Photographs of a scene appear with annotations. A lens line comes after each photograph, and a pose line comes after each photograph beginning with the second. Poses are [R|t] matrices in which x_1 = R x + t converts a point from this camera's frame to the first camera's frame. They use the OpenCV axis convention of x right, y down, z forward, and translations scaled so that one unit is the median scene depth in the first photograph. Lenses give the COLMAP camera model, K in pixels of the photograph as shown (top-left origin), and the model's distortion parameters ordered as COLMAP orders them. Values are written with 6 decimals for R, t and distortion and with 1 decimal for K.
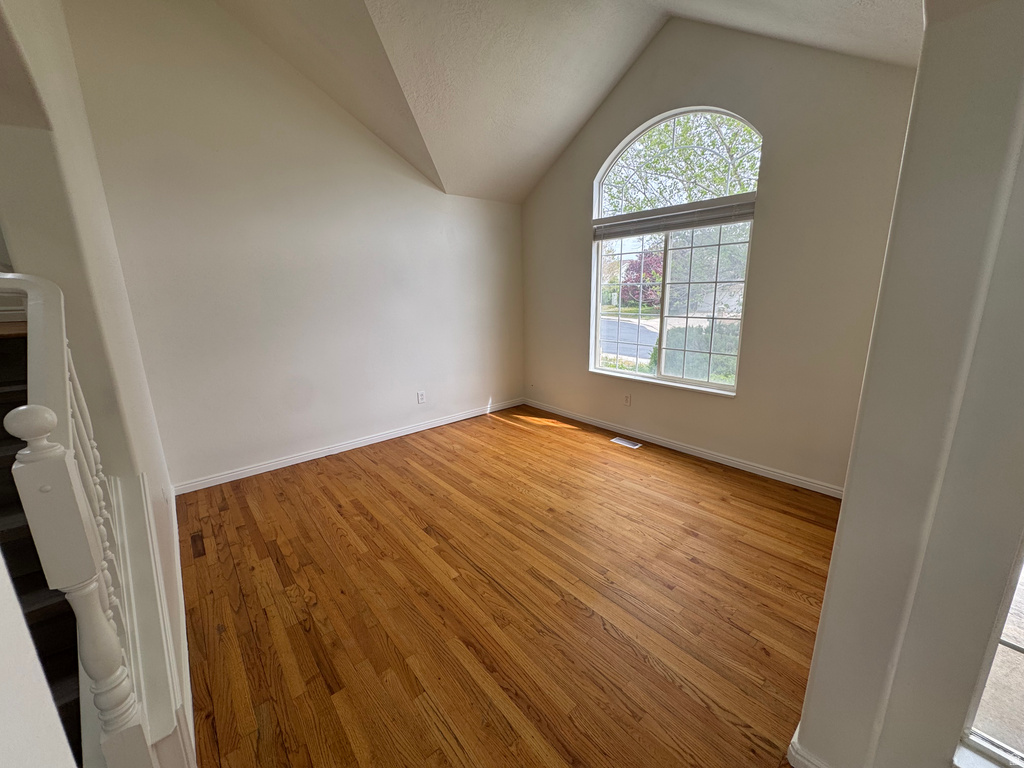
lens RADIAL K [[411.1, 0, 513.9], [0, 411.1, 381.0], [0, 0, 1]] dist [-0.005606, 0.000914]
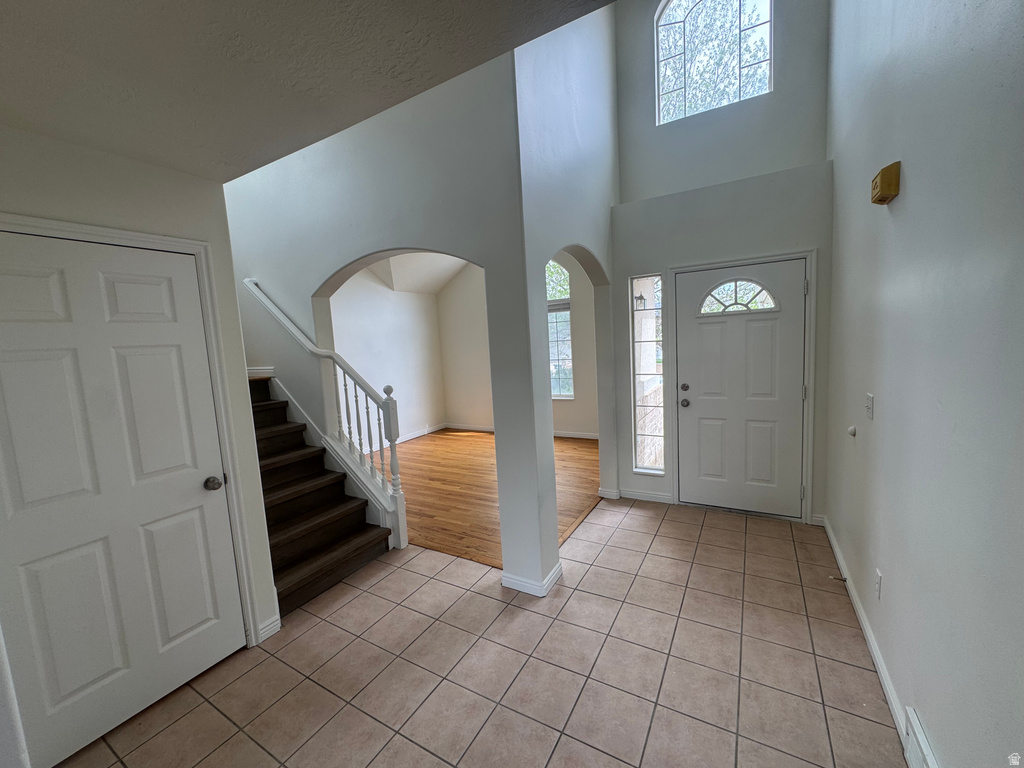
lens RADIAL K [[411.1, 0, 513.9], [0, 411.1, 381.7], [0, 0, 1]] dist [-0.005606, 0.000914]
pose [[0.940911, -0.066302, 0.332100, -0.369947], [0.112470, 0.986165, -0.121771, 0.165225], [-0.319432, 0.151927, 0.935351, -0.746393]]
